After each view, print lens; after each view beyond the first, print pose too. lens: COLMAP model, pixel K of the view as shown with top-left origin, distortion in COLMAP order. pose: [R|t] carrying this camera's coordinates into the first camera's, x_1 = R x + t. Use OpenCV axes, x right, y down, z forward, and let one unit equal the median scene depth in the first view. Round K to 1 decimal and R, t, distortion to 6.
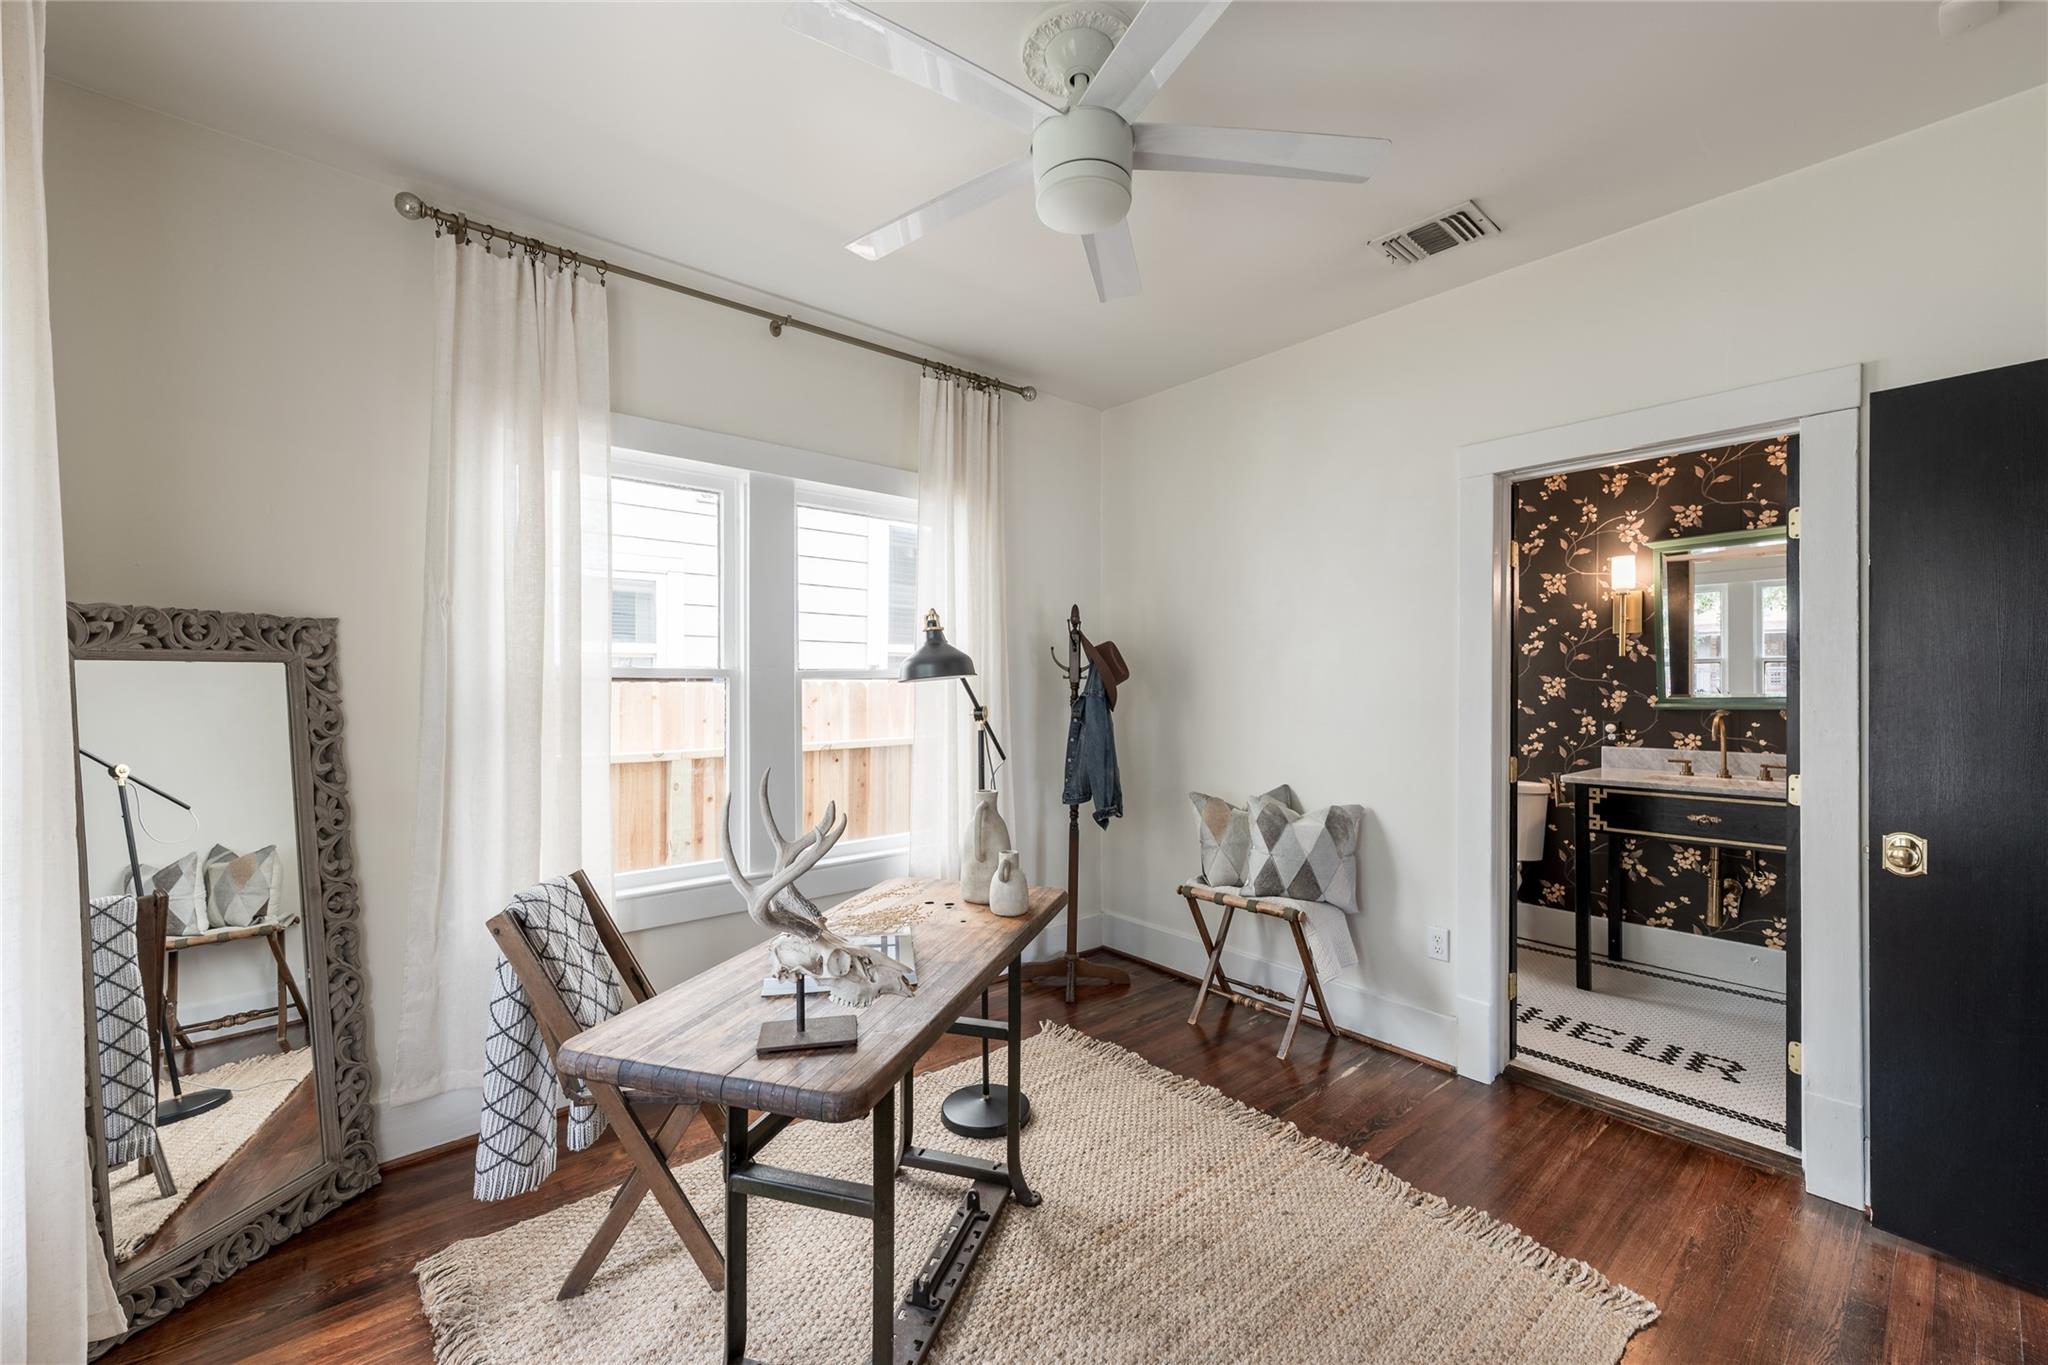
lens RADIAL K [[812.3, 0, 1013.6], [0, 812.3, 685.5], [0, 0, 1]] dist [0.001321, -0.000044]
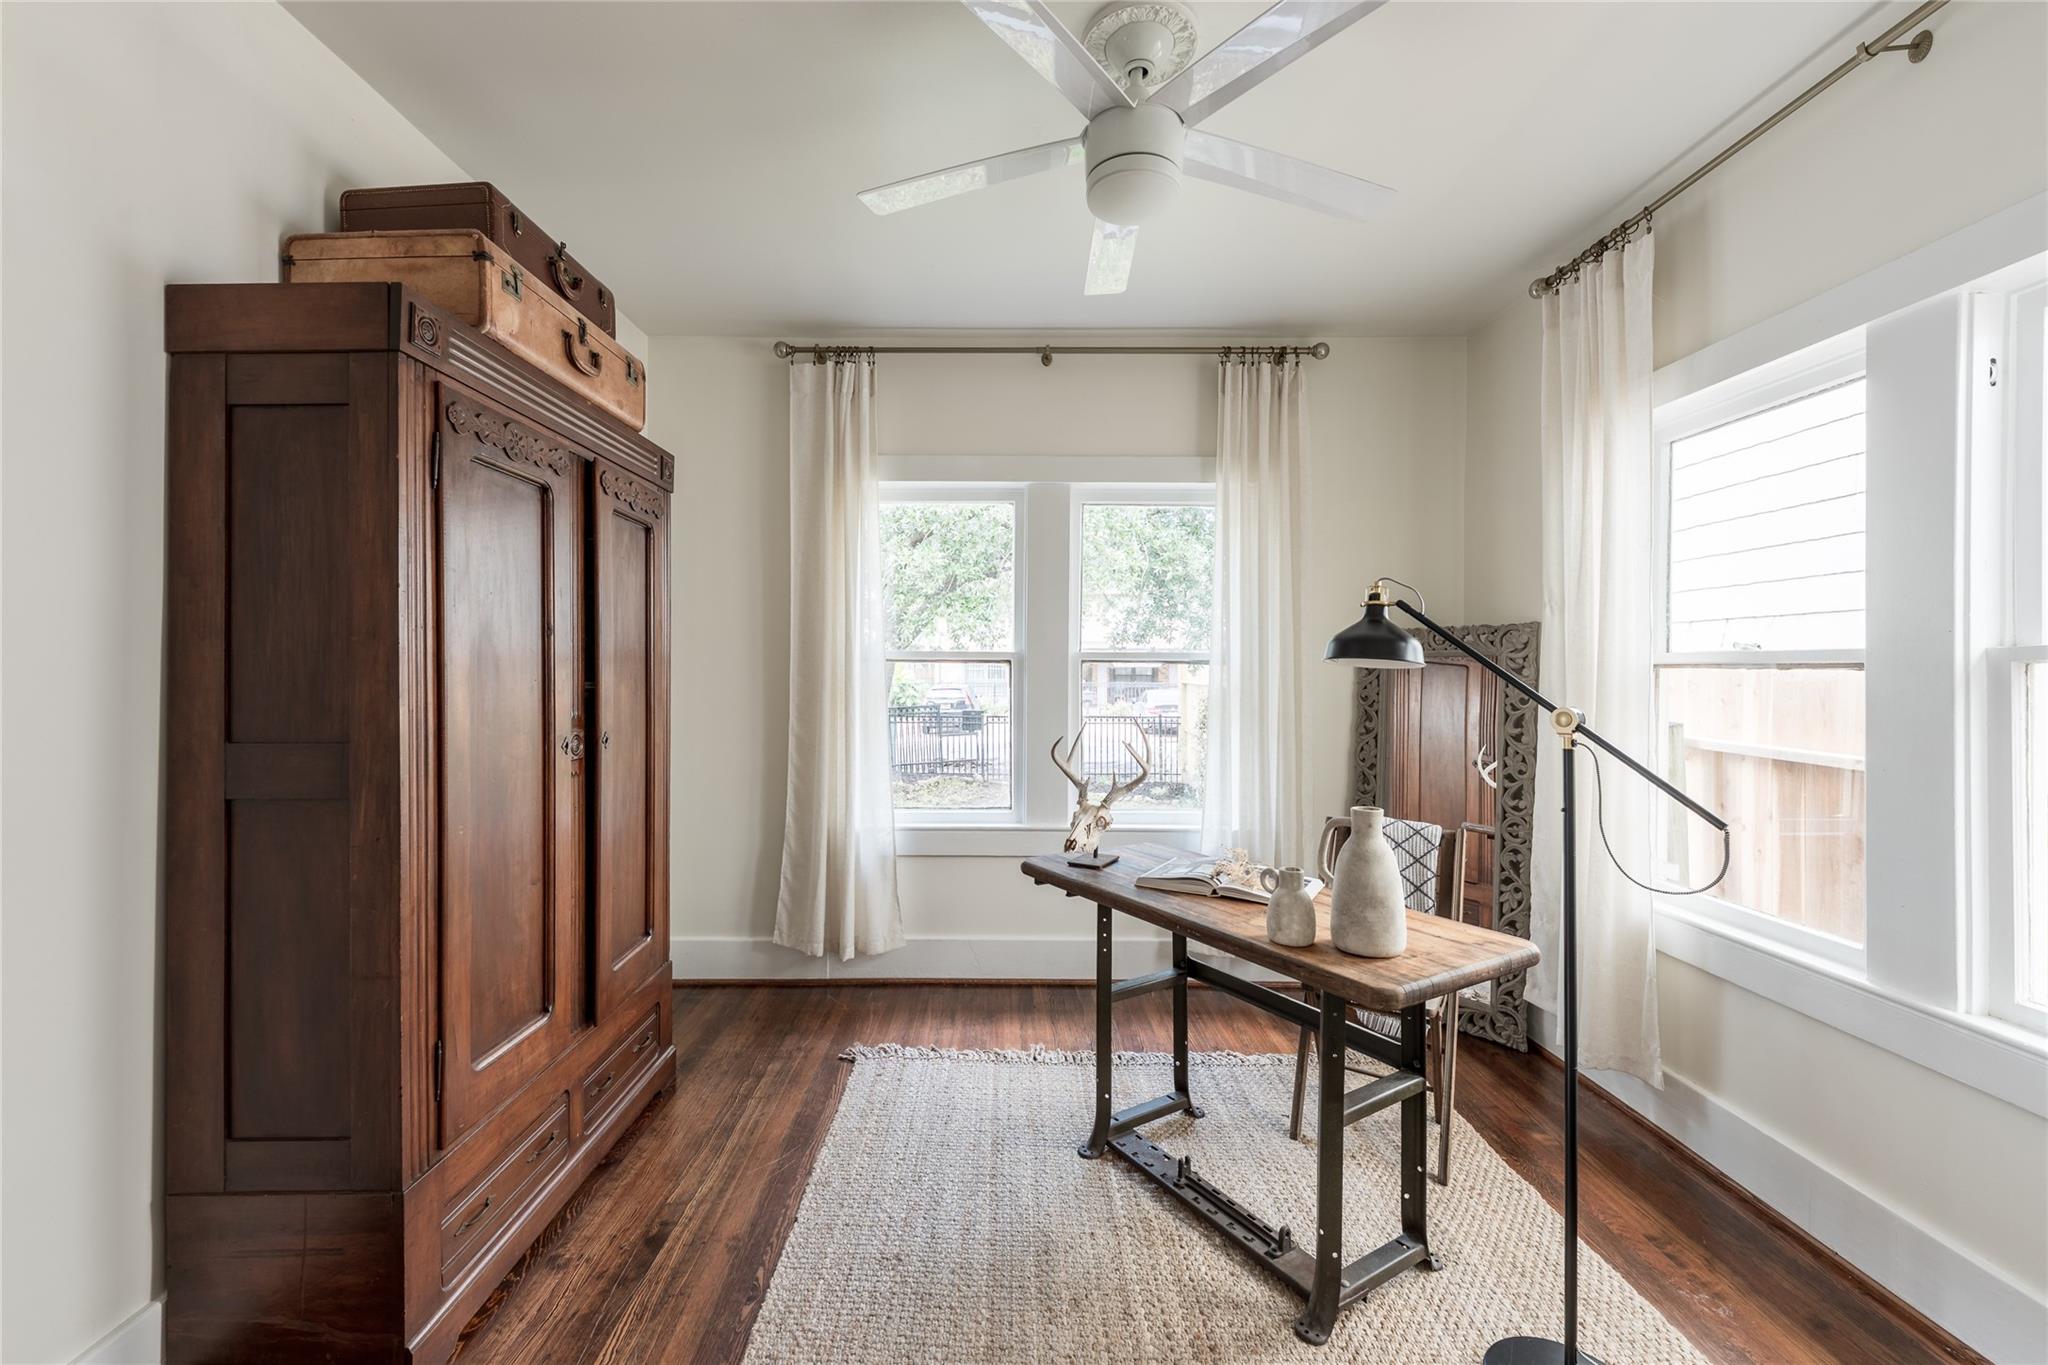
lens RADIAL K [[812.3, 0, 1017.3], [0, 812.3, 676.6], [0, 0, 1]] dist [0.001321, -0.000044]
pose [[-0.627341, 0.002435, -0.778741, 2.806817], [-0.004179, 0.999970, 0.006493, 0.009647], [0.778734, 0.007327, -0.627312, 4.439123]]
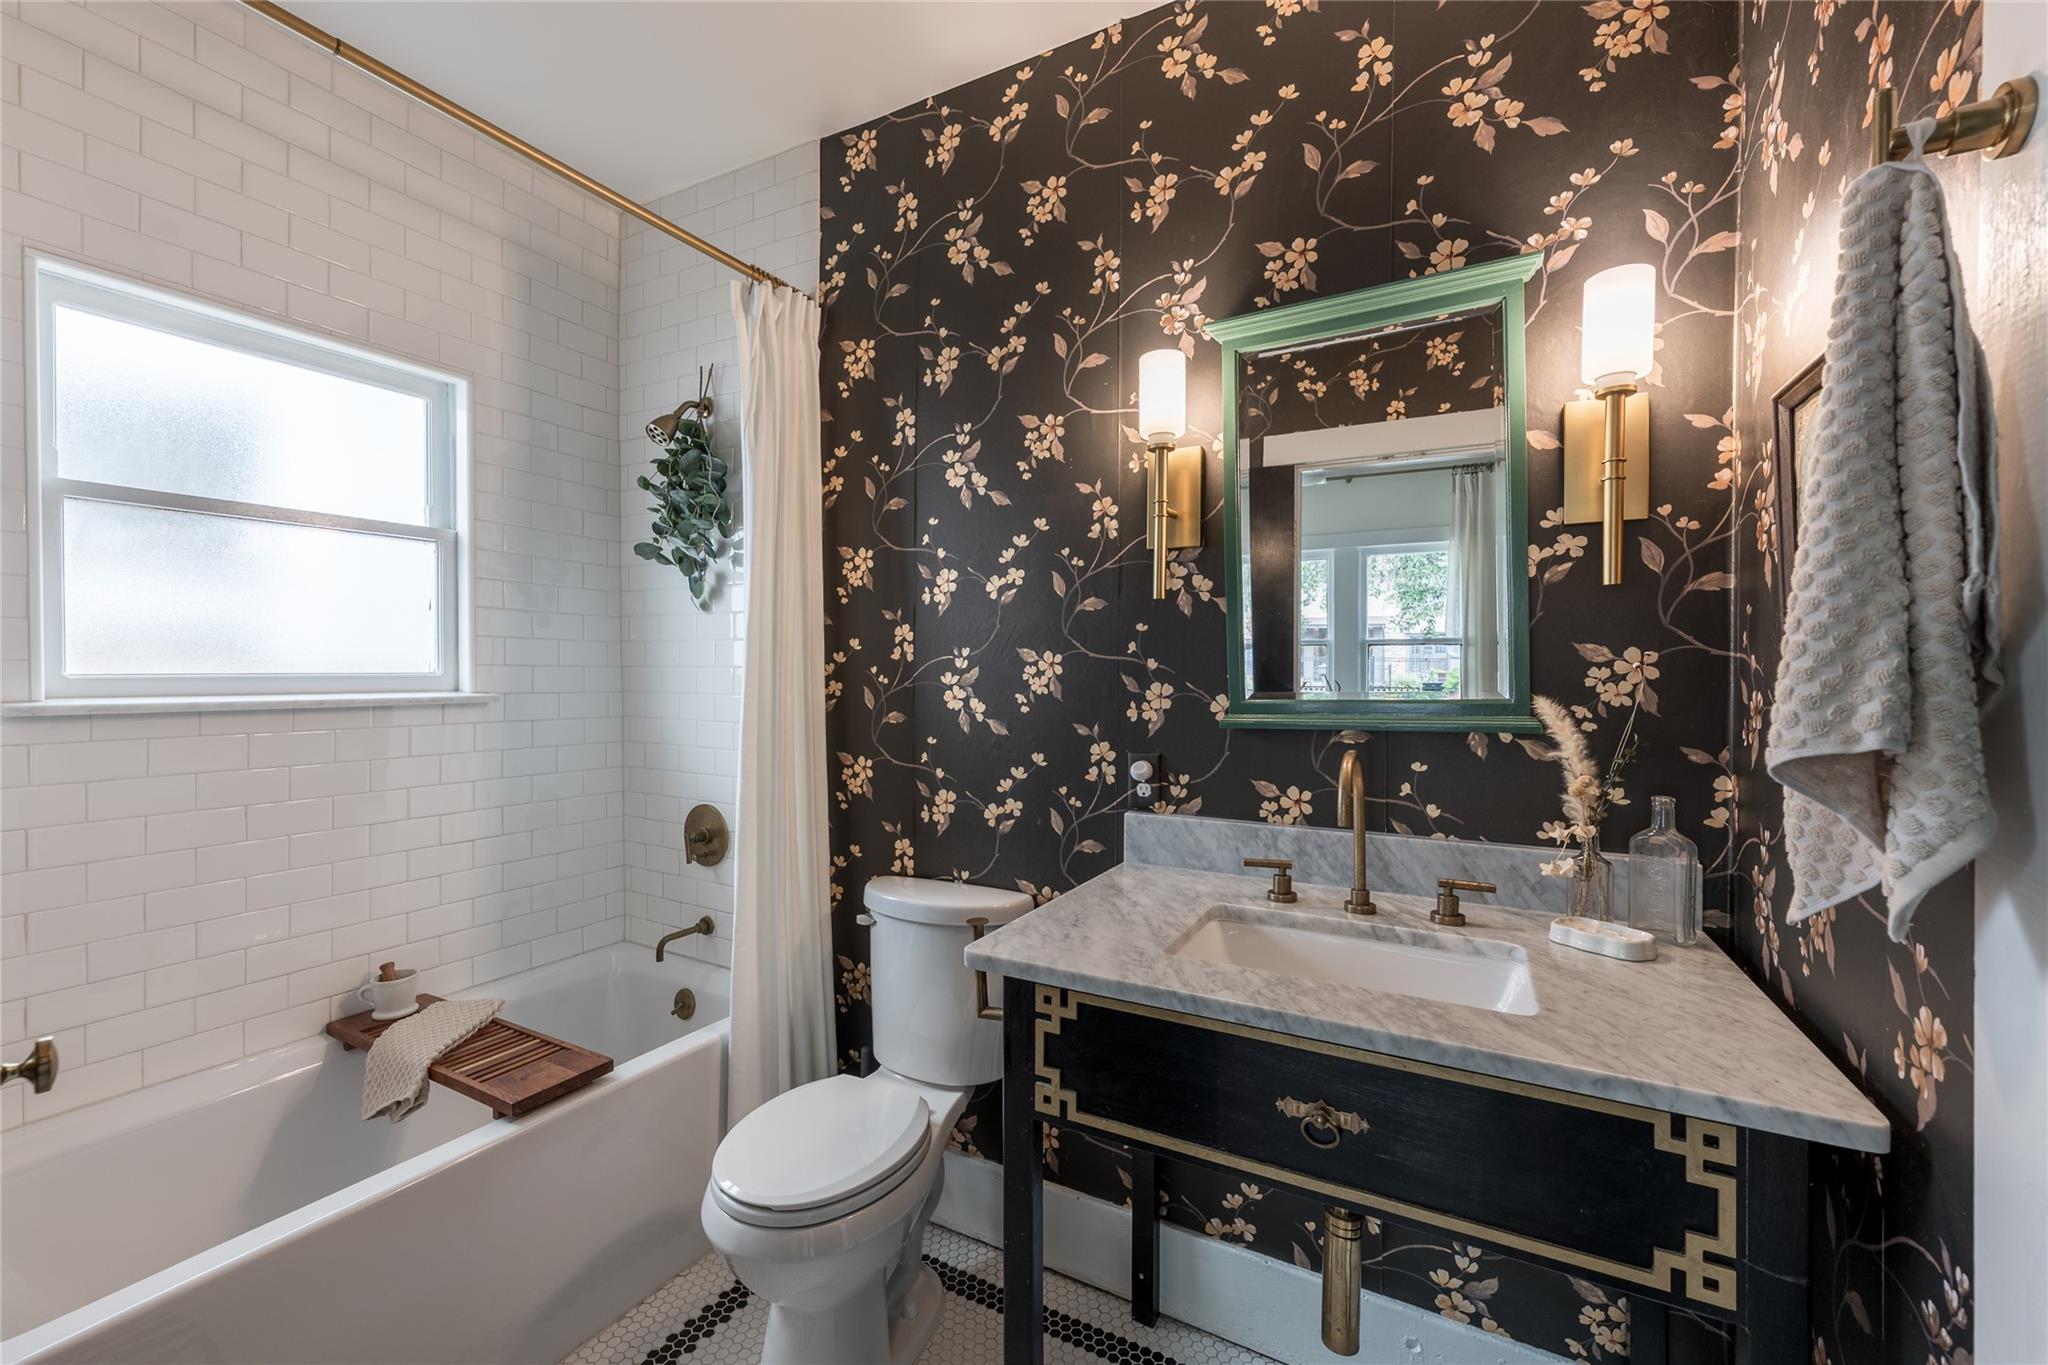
lens RADIAL K [[812.3, 0, 1039.4], [0, 812.3, 677.2], [0, 0, 1]] dist [0.001321, -0.000044]
pose [[0.927125, 0.001880, 0.374749, 0.527835], [-0.004254, 0.999976, 0.005508, 0.001392], [-0.374729, -0.006700, 0.927110, 0.628237]]
